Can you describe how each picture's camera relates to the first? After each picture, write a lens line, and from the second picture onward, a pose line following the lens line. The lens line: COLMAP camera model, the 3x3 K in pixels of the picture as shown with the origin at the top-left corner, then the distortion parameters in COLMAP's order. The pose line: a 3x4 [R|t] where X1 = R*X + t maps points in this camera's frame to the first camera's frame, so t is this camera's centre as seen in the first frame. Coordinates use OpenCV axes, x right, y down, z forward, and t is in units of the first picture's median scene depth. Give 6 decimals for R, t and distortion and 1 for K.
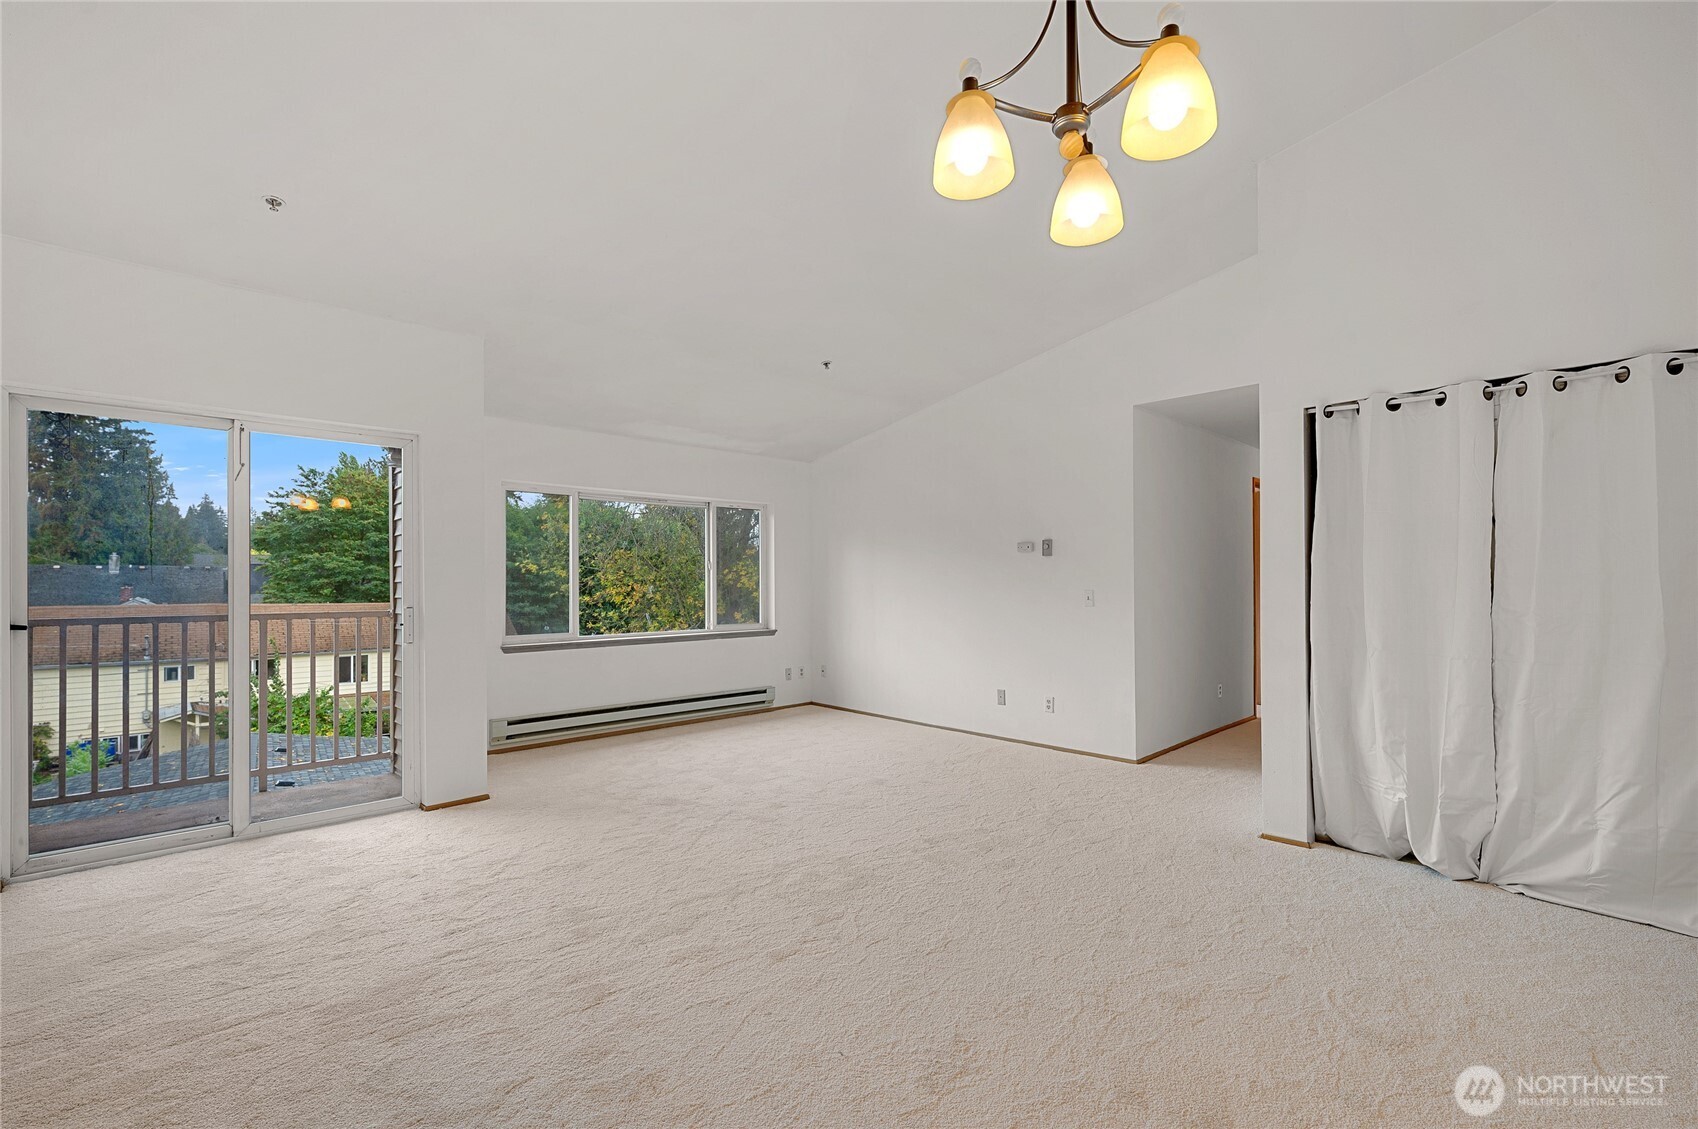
lens RADIAL K [[862.4, 0, 707.6], [0, 862.4, 567.6], [0, 0, 1]] dist [-0.000069, 0.000179]
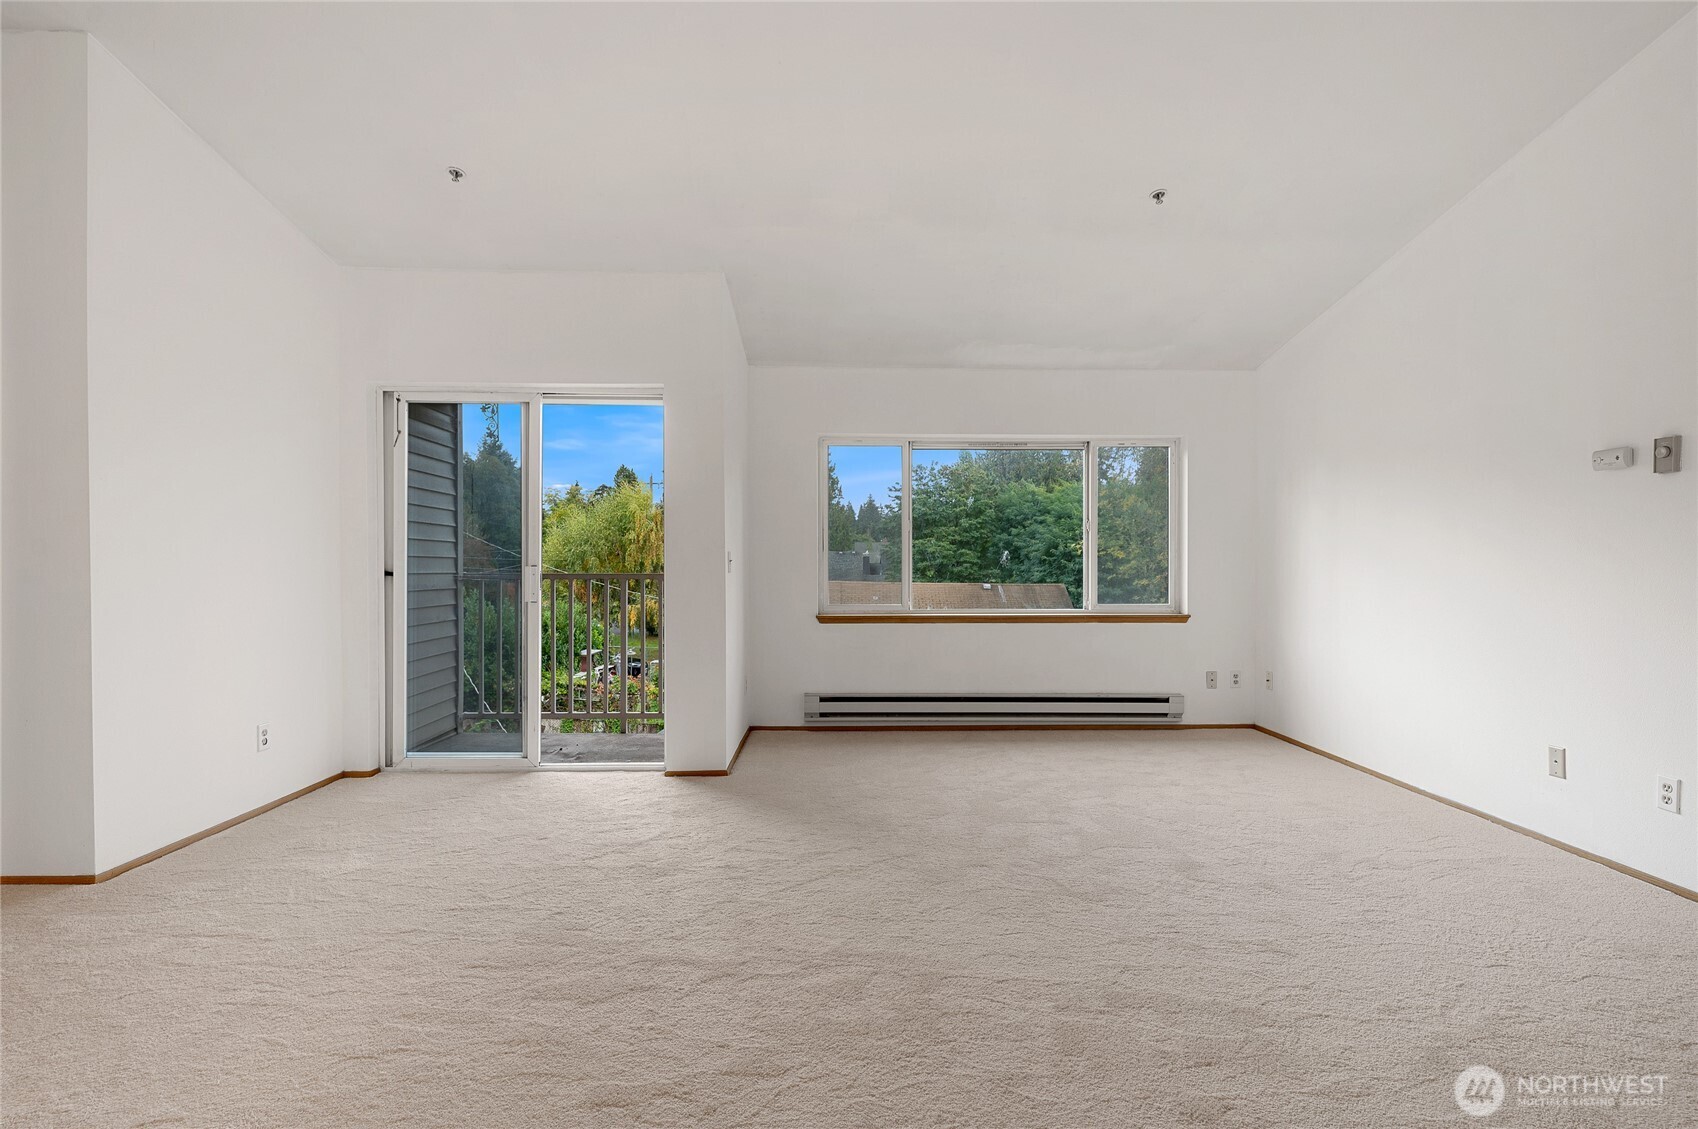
lens RADIAL K [[784.2, 0, 839.6], [0, 784.2, 569.5], [0, 0, 1]] dist [-0.000632, -0.000115]
pose [[0.760385, 0.009396, -0.649405, 0.275847], [-0.004758, 0.999949, 0.008897, 0.030665], [0.649455, -0.003675, 0.760391, 0.328085]]
